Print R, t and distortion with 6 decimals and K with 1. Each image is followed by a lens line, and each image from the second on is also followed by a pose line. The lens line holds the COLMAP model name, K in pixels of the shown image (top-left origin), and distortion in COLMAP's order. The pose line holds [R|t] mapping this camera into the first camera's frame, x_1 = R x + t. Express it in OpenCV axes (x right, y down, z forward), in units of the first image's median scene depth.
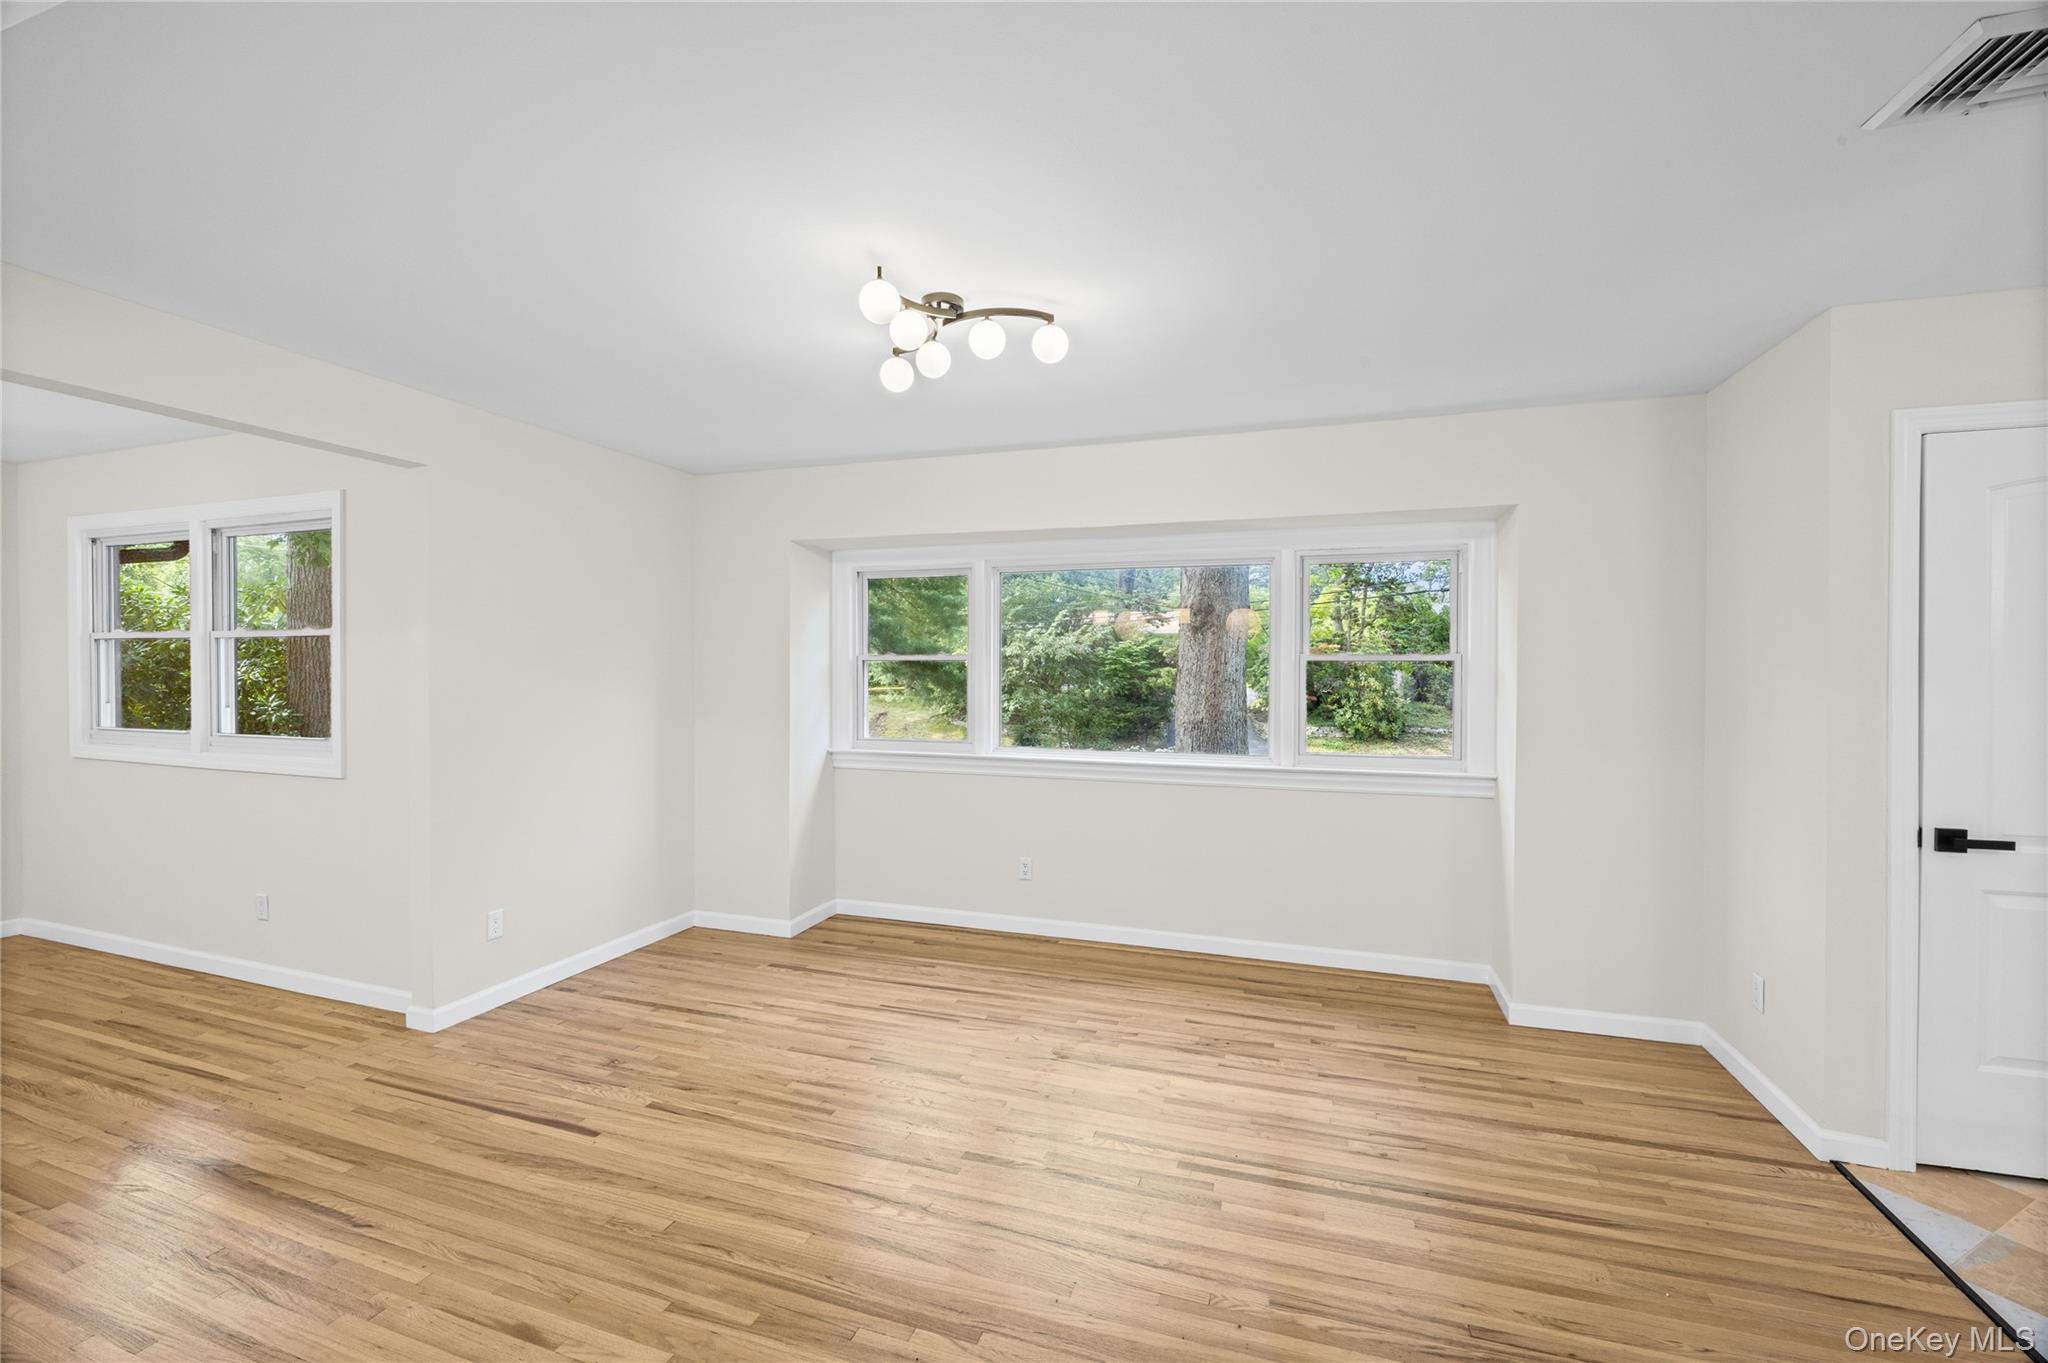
lens RADIAL K [[853.0, 0, 1024.0], [0, 853.0, 681.5], [0, 0, 1]] dist [-0.002482, -0.000811]
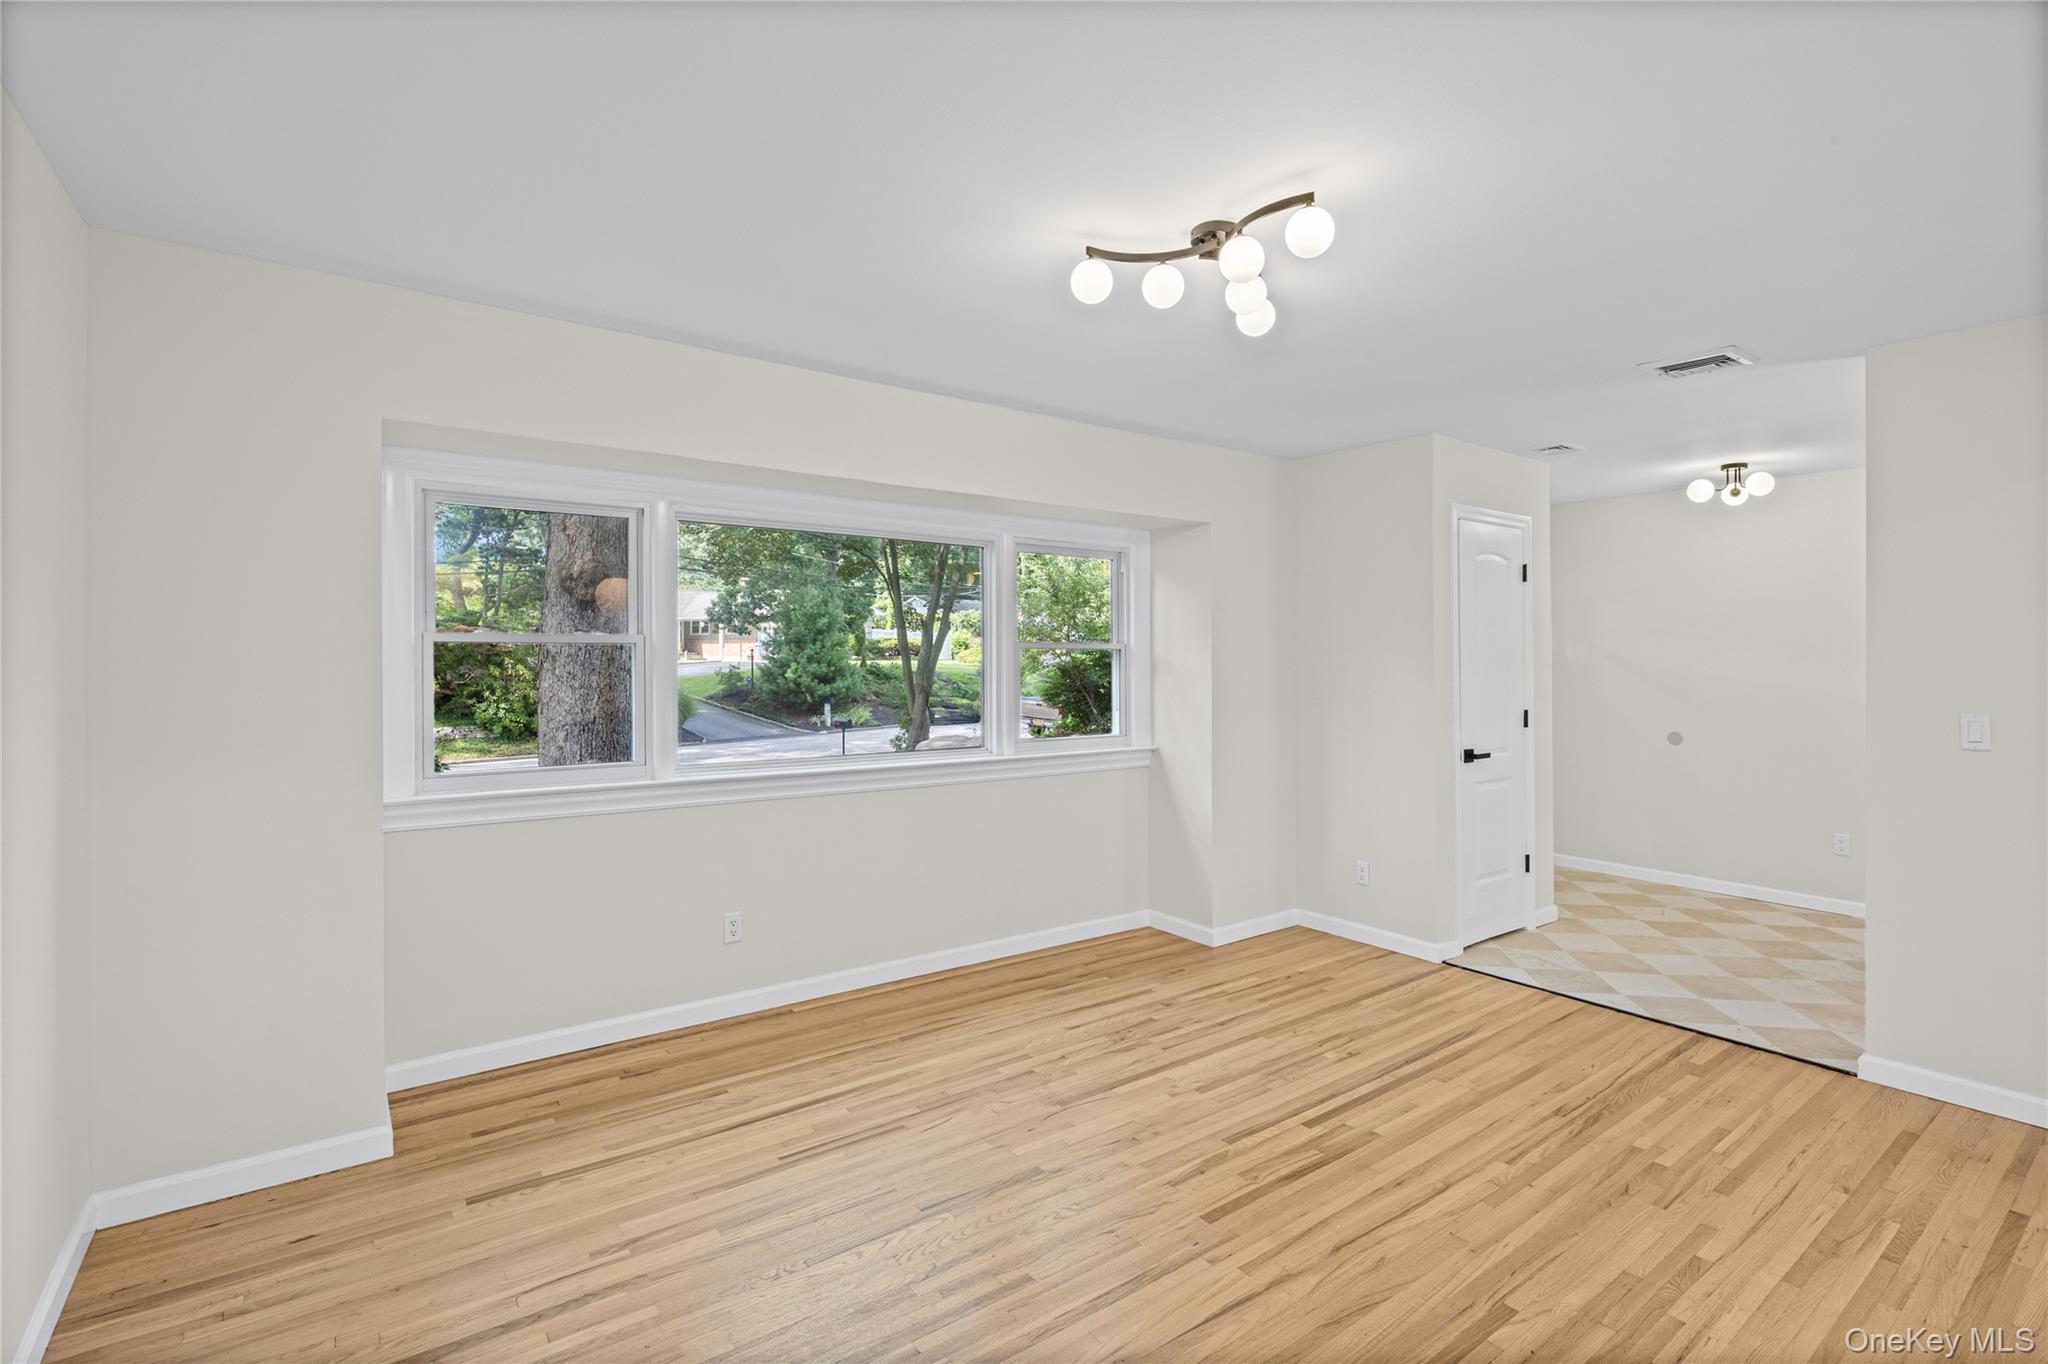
lens RADIAL K [[945.9, 0, 1024.8], [0, 945.9, 663.6], [0, 0, 1]] dist [-0.004846, -0.000778]
pose [[0.564781, 0.000508, 0.825241, -0.649763], [0.004271, 0.999985, -0.003539, -0.004812], [-0.825230, 0.005523, 0.564770, 0.408136]]
